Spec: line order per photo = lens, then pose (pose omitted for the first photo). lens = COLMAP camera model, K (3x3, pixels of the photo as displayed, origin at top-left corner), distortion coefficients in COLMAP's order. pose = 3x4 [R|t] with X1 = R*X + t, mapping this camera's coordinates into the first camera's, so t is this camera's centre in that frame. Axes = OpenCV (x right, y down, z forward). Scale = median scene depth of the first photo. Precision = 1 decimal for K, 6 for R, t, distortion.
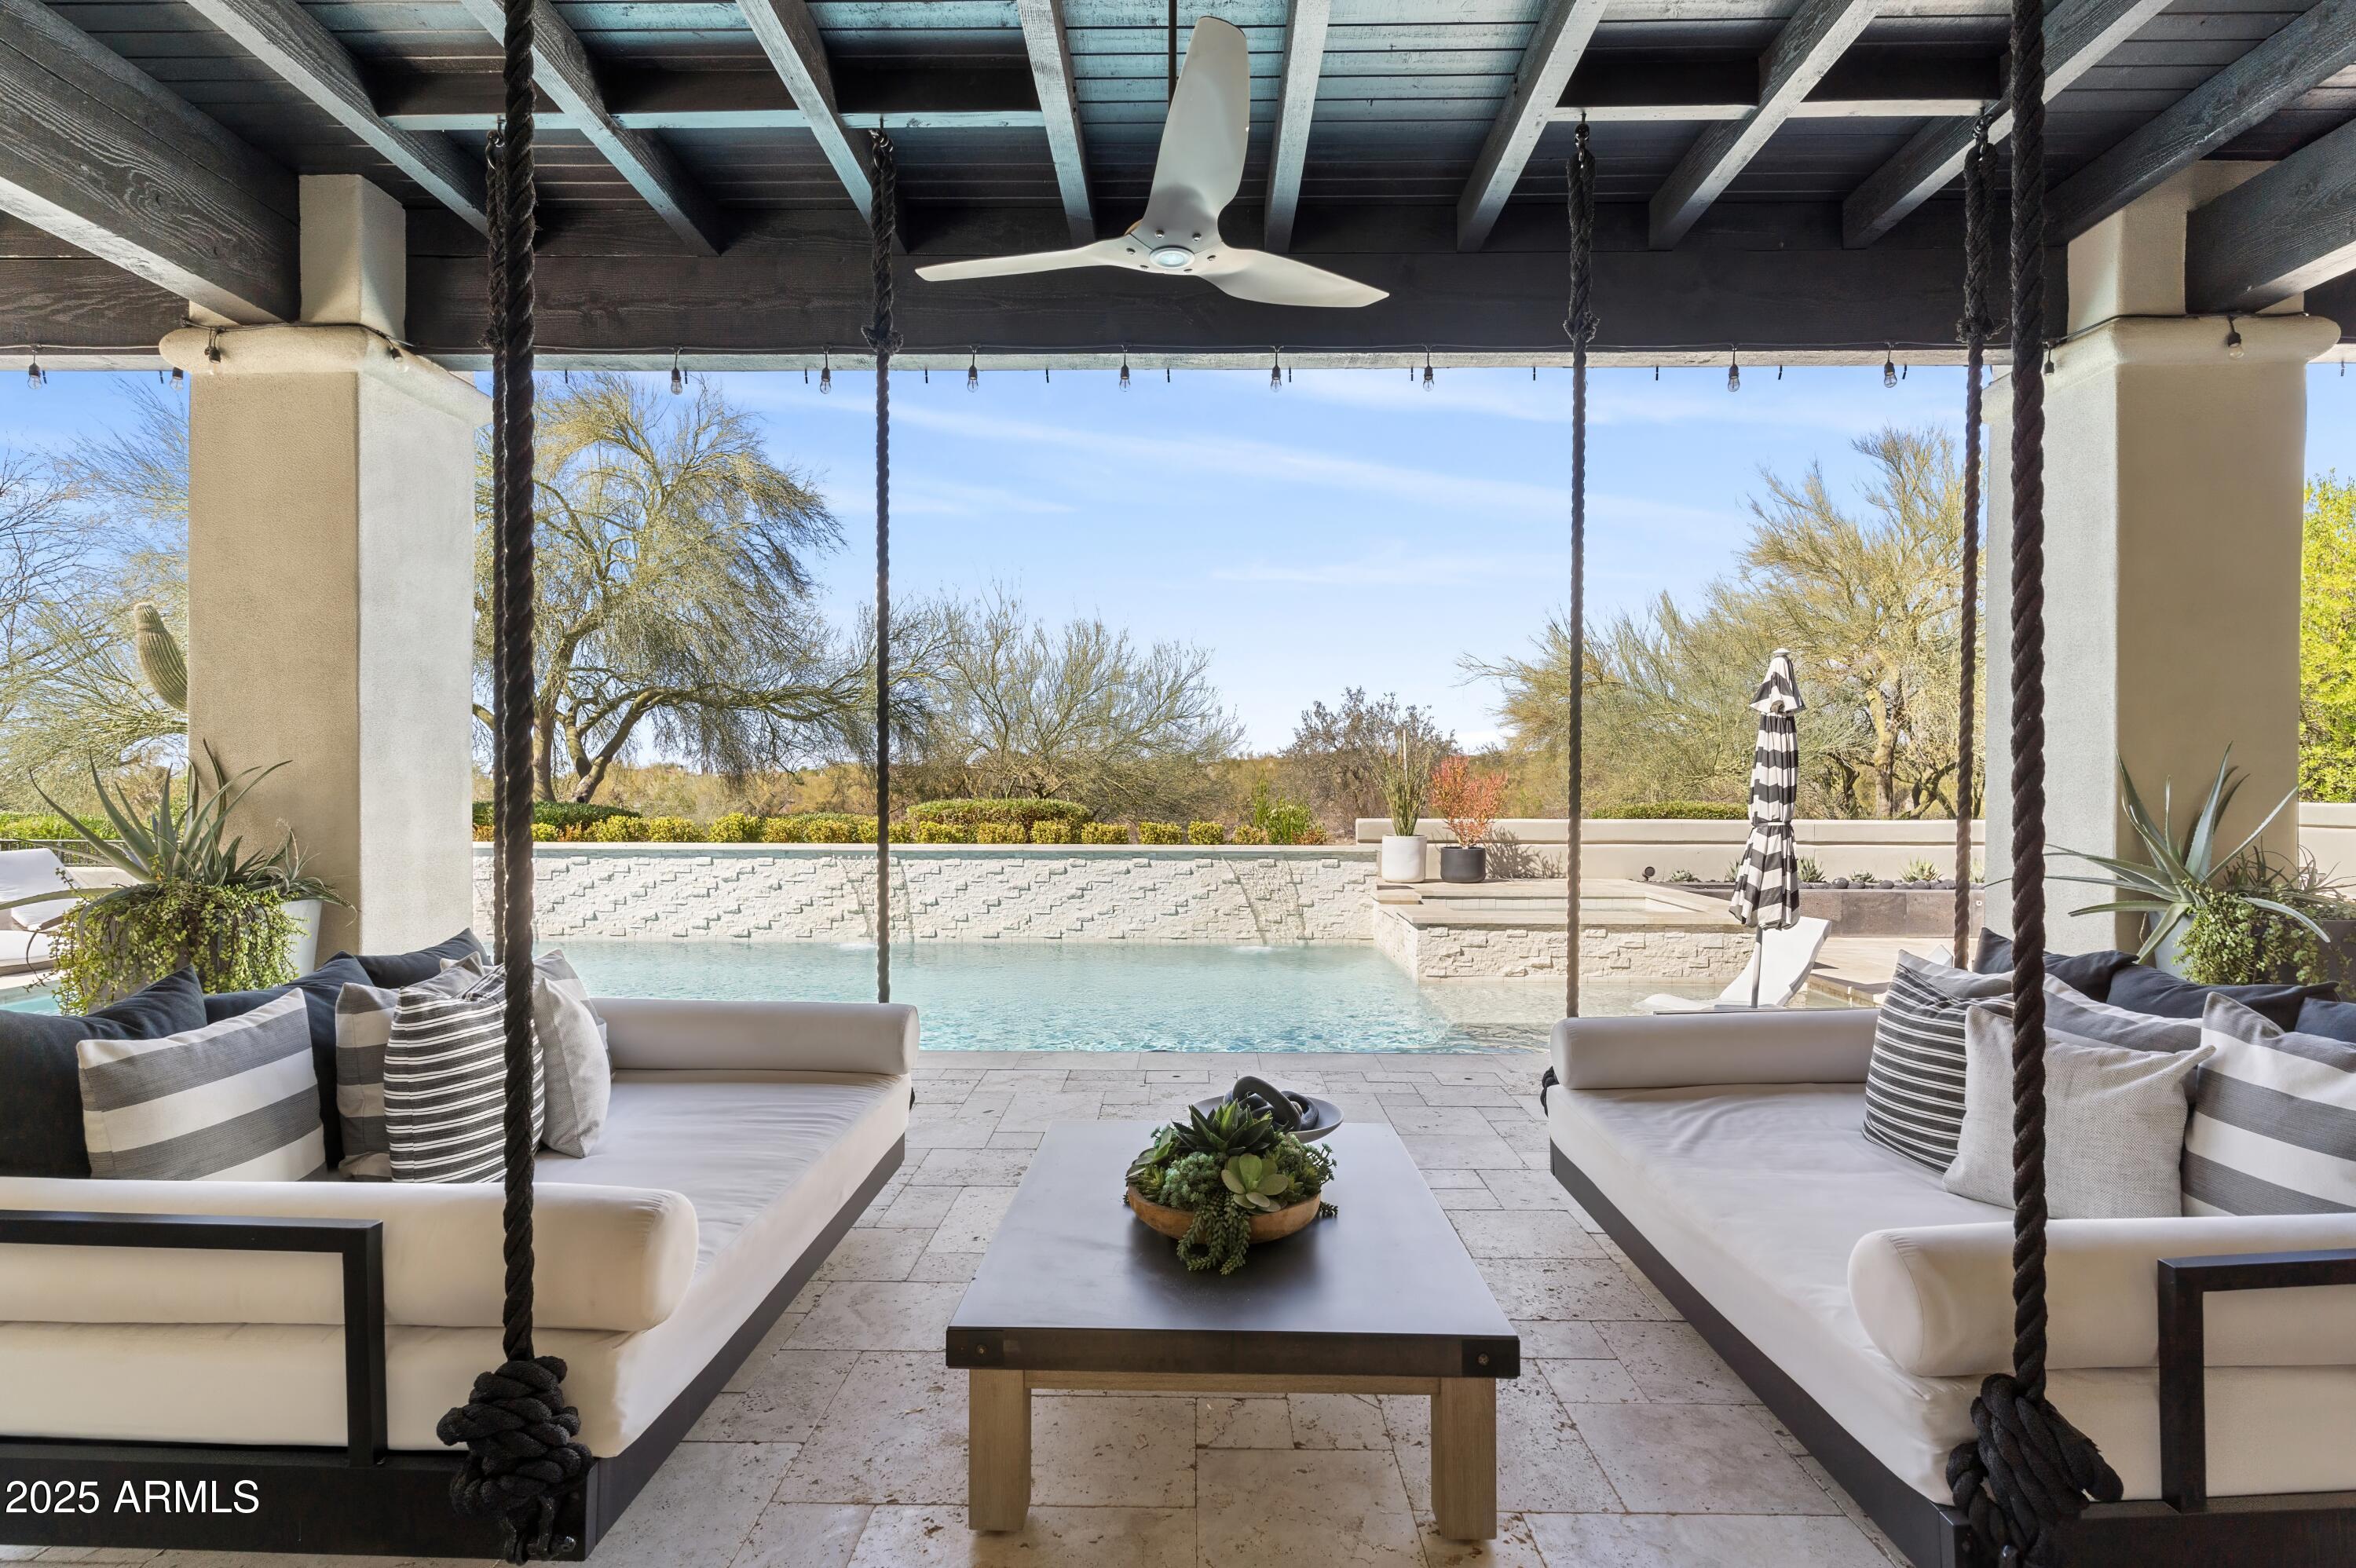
lens RADIAL K [[1154.9, 0, 1171.5], [0, 1154.9, 797.8], [0, 0, 1]] dist [0.003079, 0.000314]
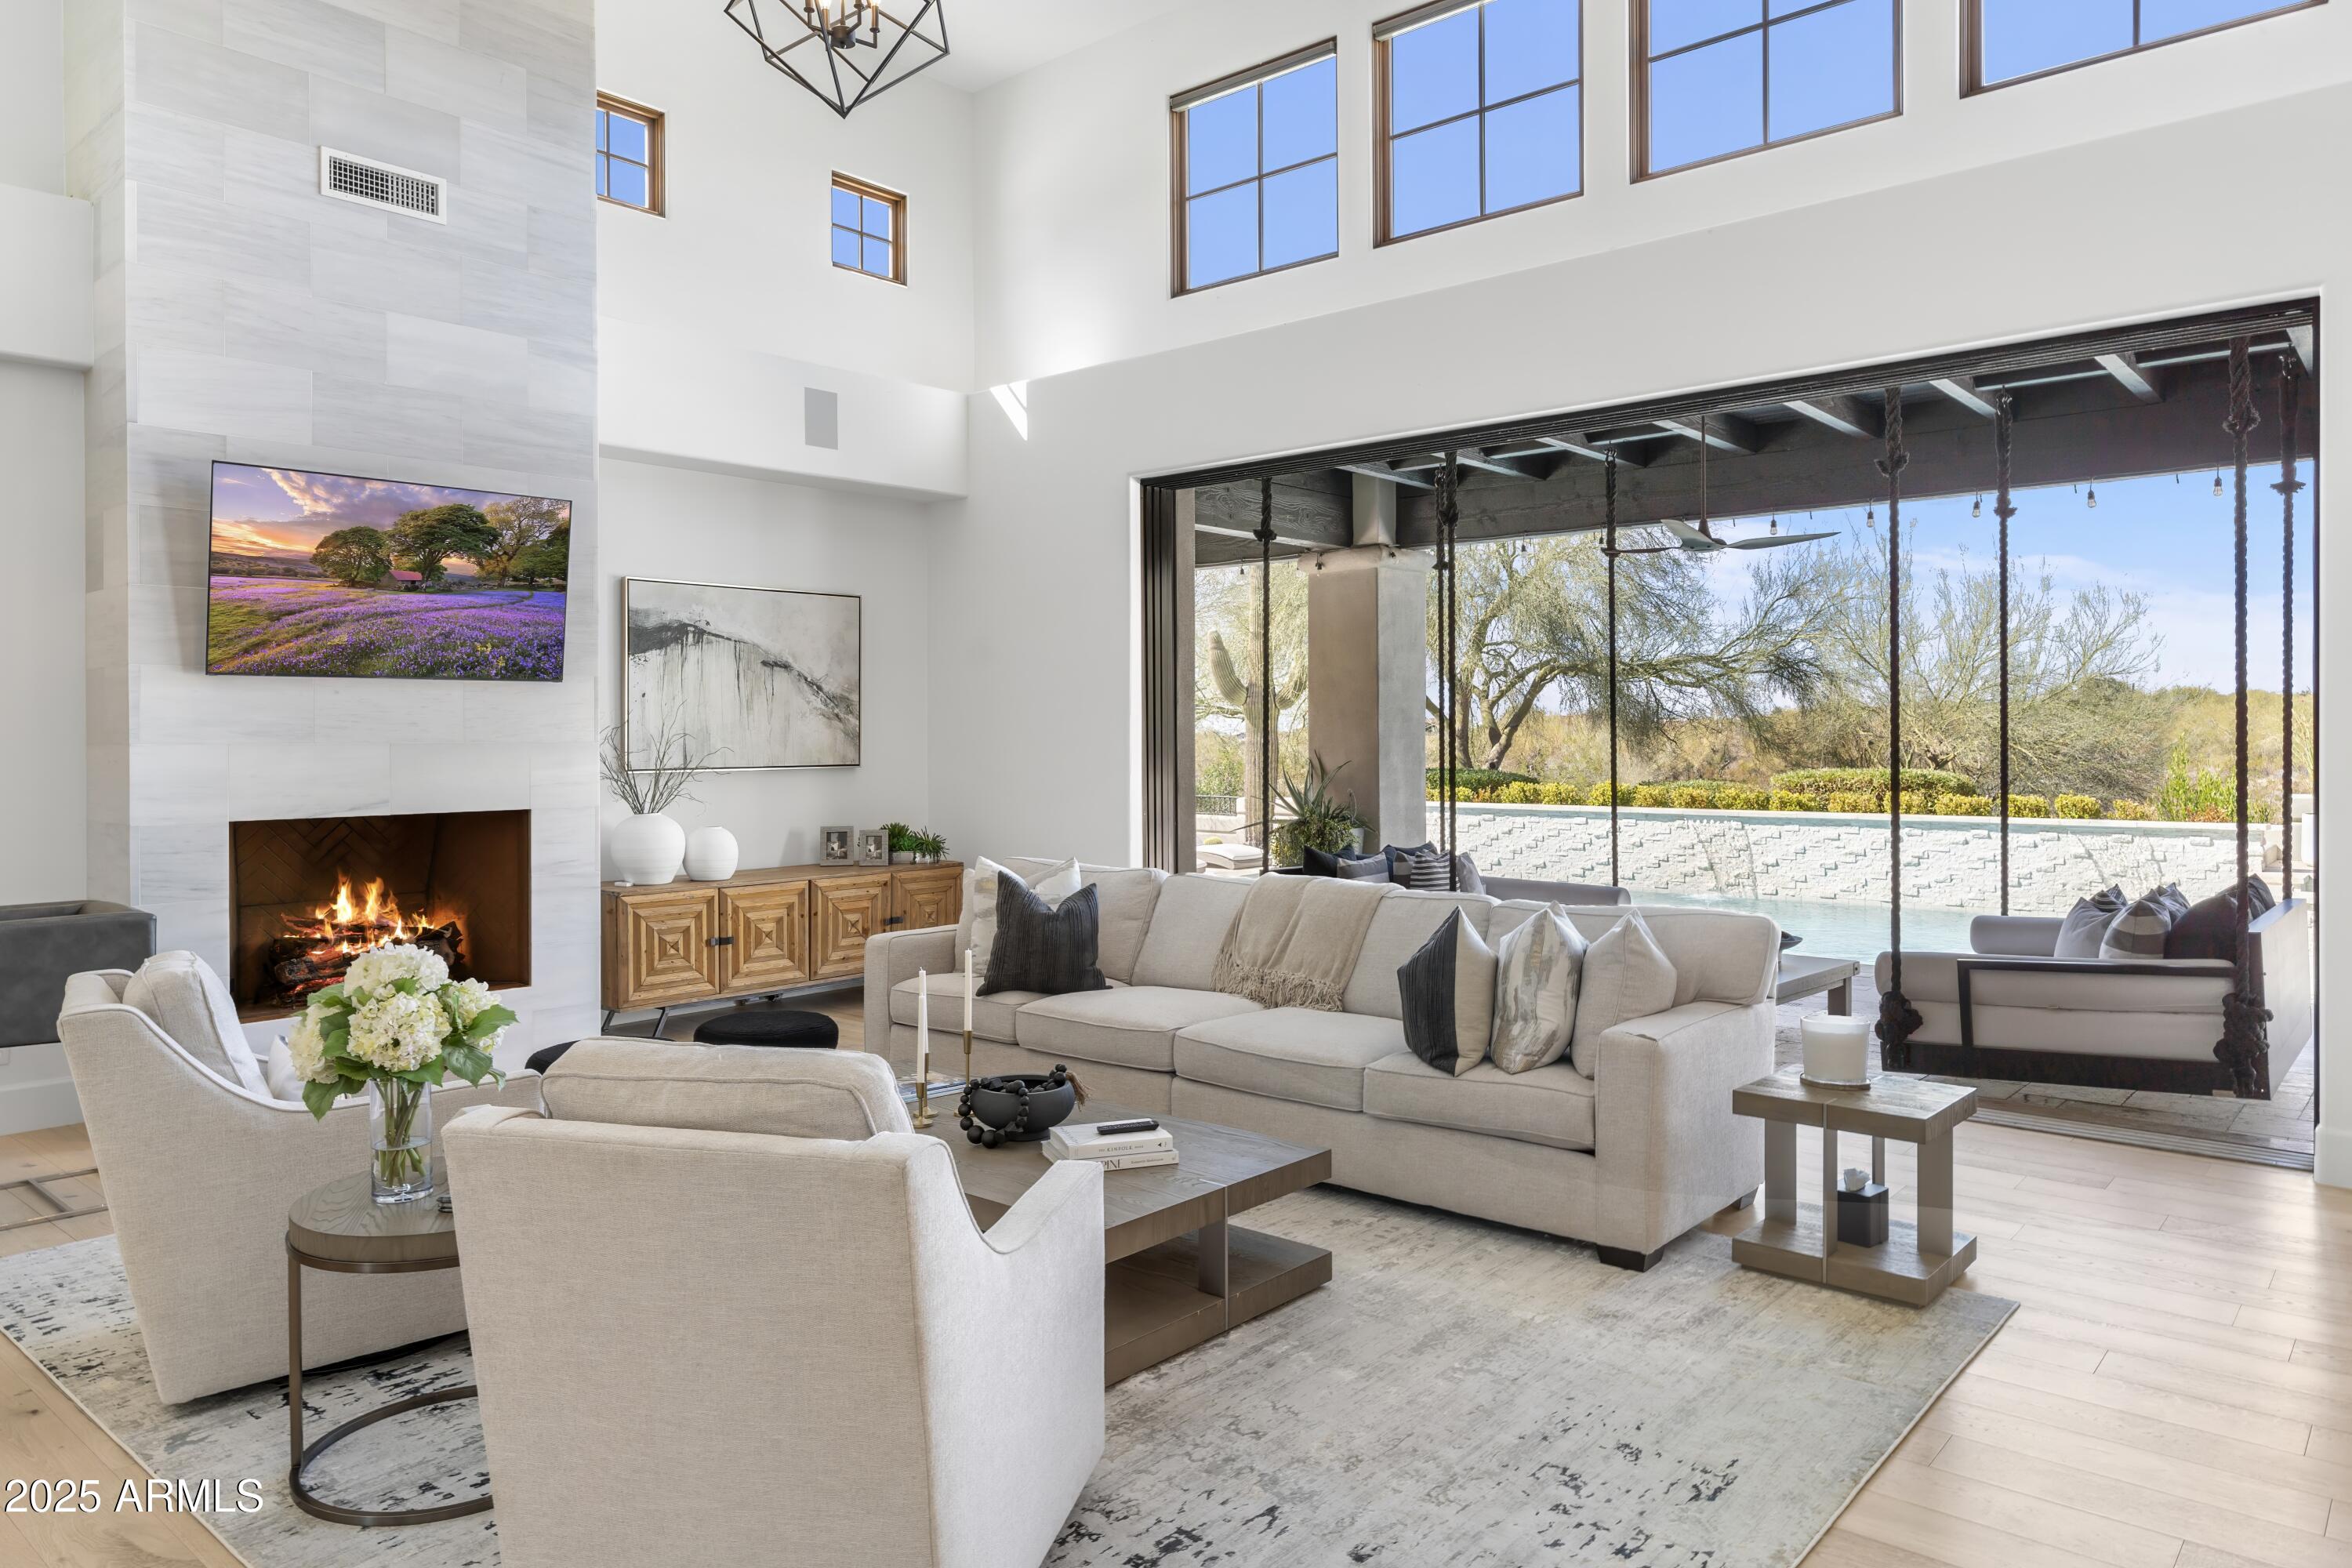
lens RADIAL K [[1522.5, 0, 1136.9], [0, 1522.5, 740.9], [0, 0, 1]] dist [-0.022777, 0.000475]
pose [[0.758287, -0.005242, -0.651899, 0.274821], [0.001865, 0.999981, -0.005873, -0.019968], [0.651918, 0.003237, 0.758283, -0.499748]]
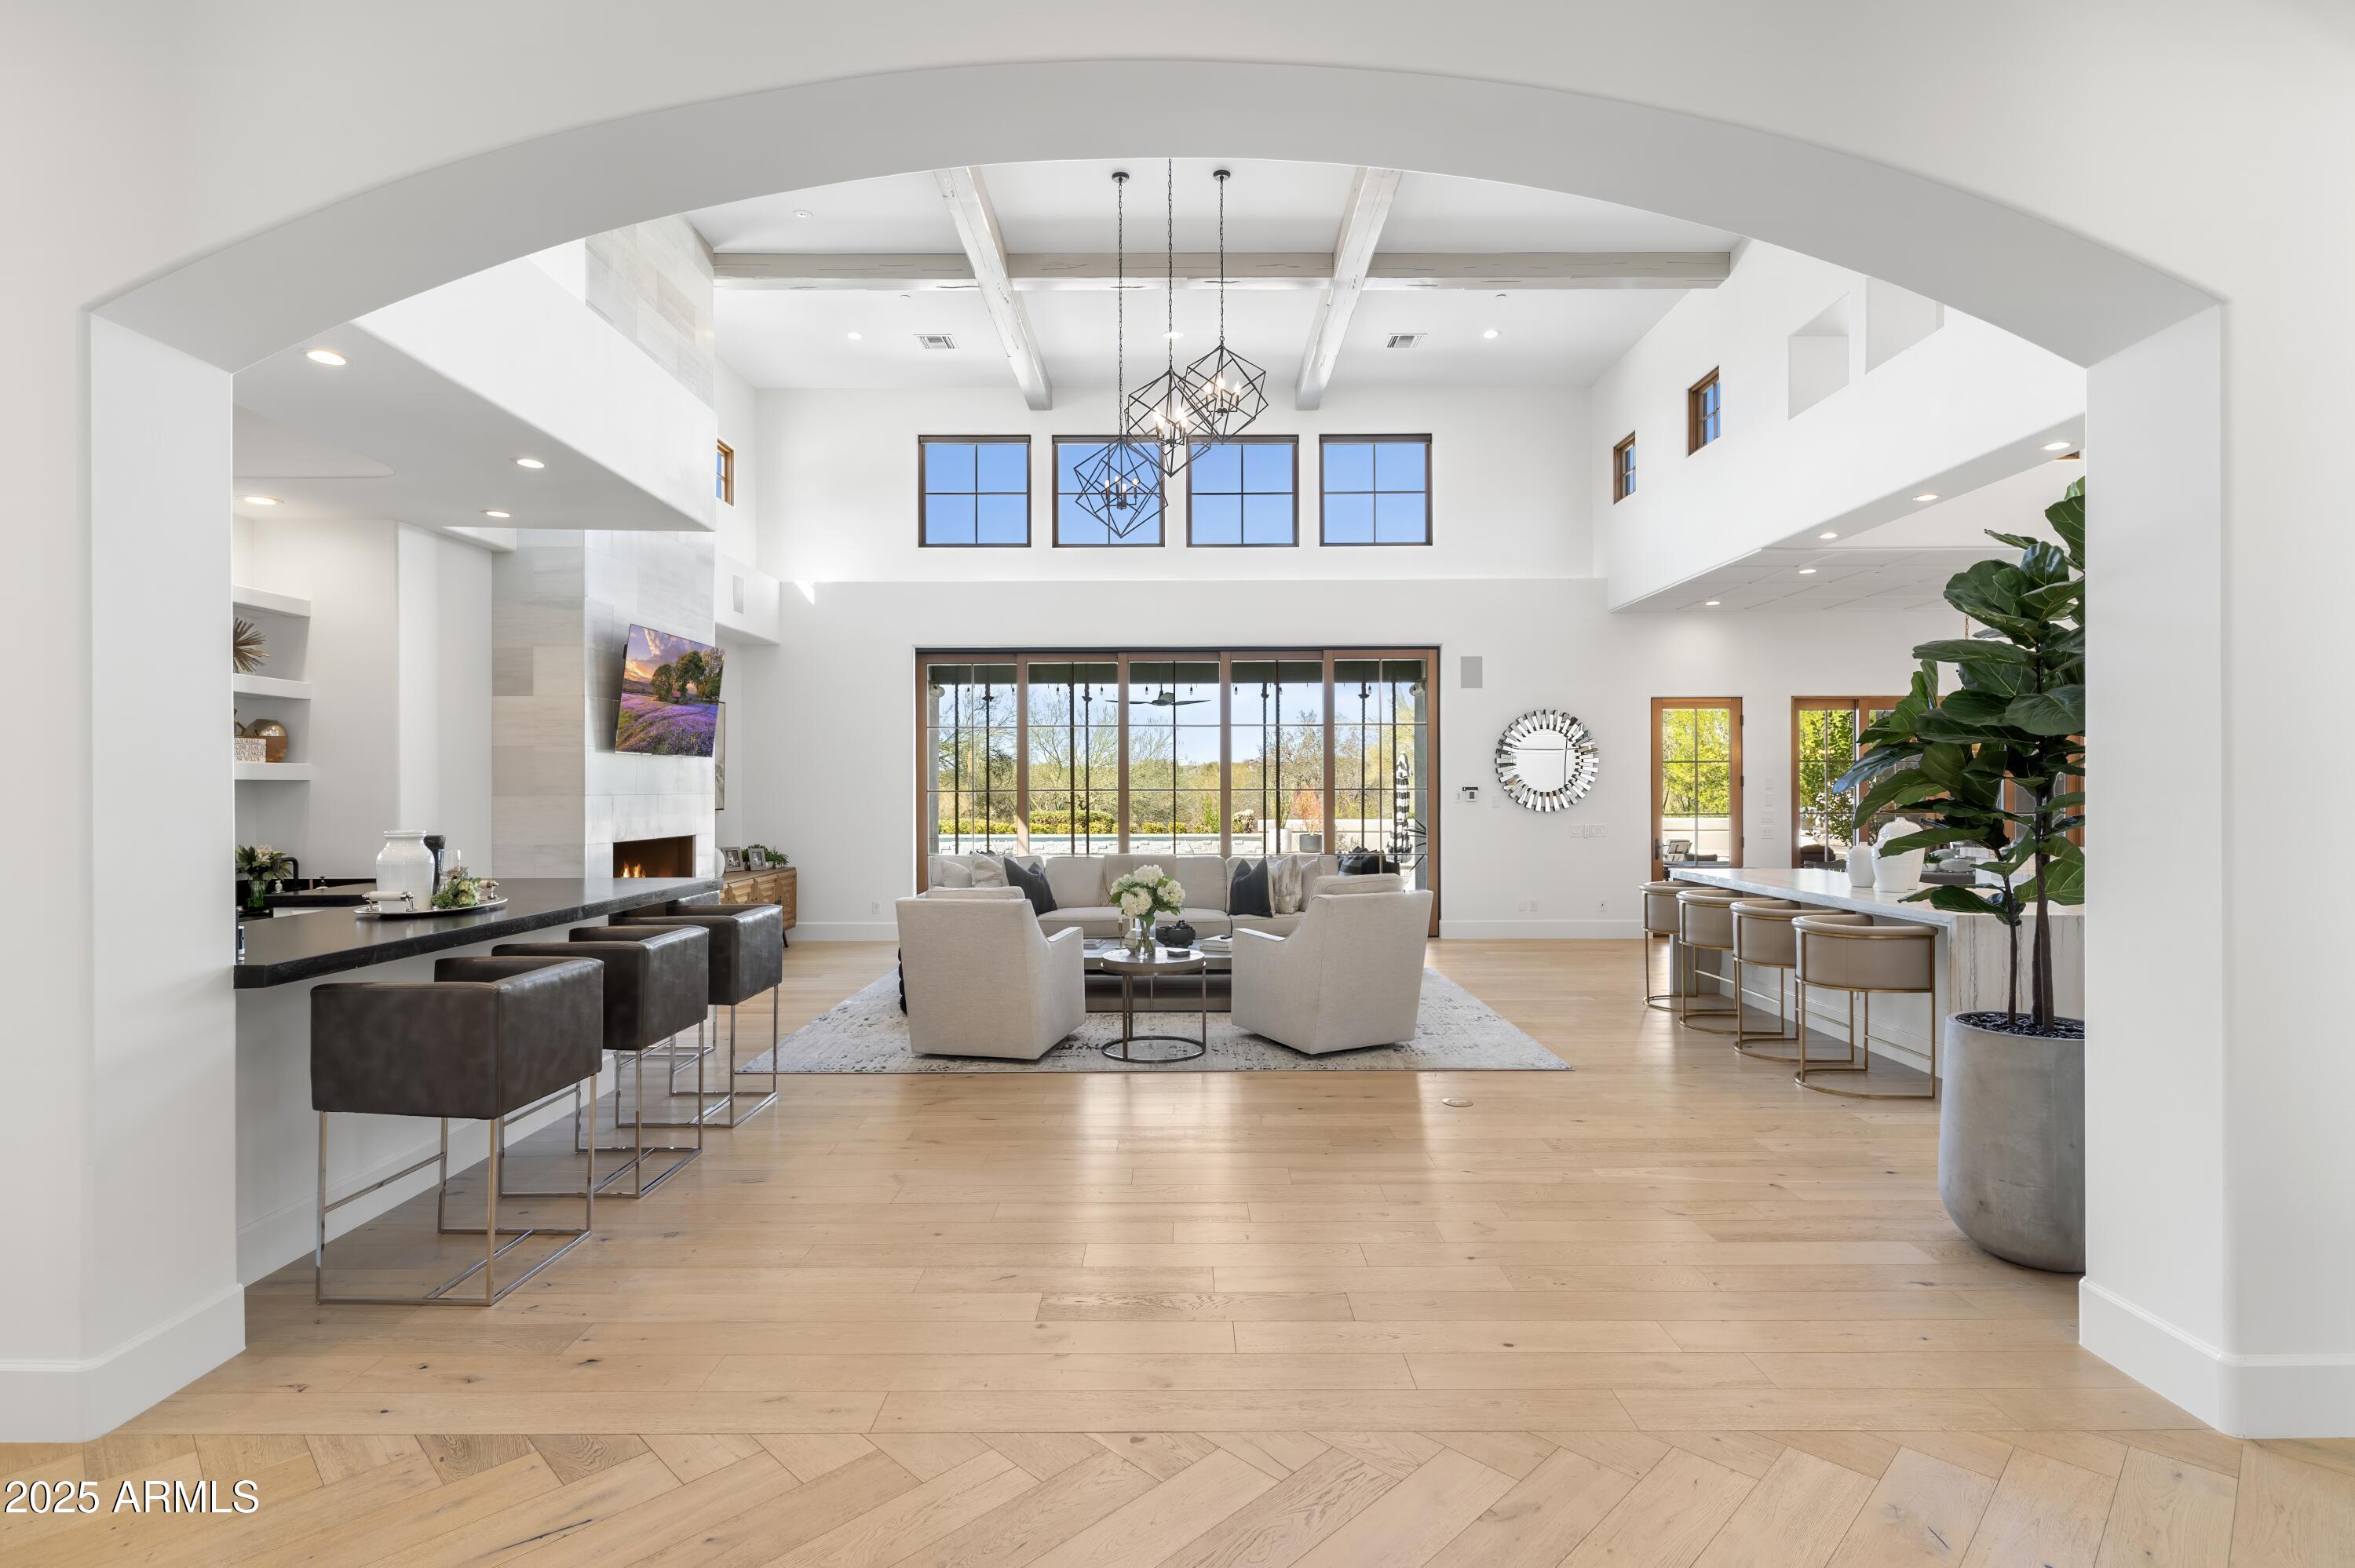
lens RADIAL K [[1140.3, 0, 1177.5], [0, 1140.3, 784.0], [0, 0, 1]] dist [0.000317, 0.000365]
pose [[0.999745, -0.005869, 0.021785, -0.011222], [0.006148, 0.999899, -0.012798, -0.019314], [-0.021708, 0.012929, 0.999681, -0.959967]]
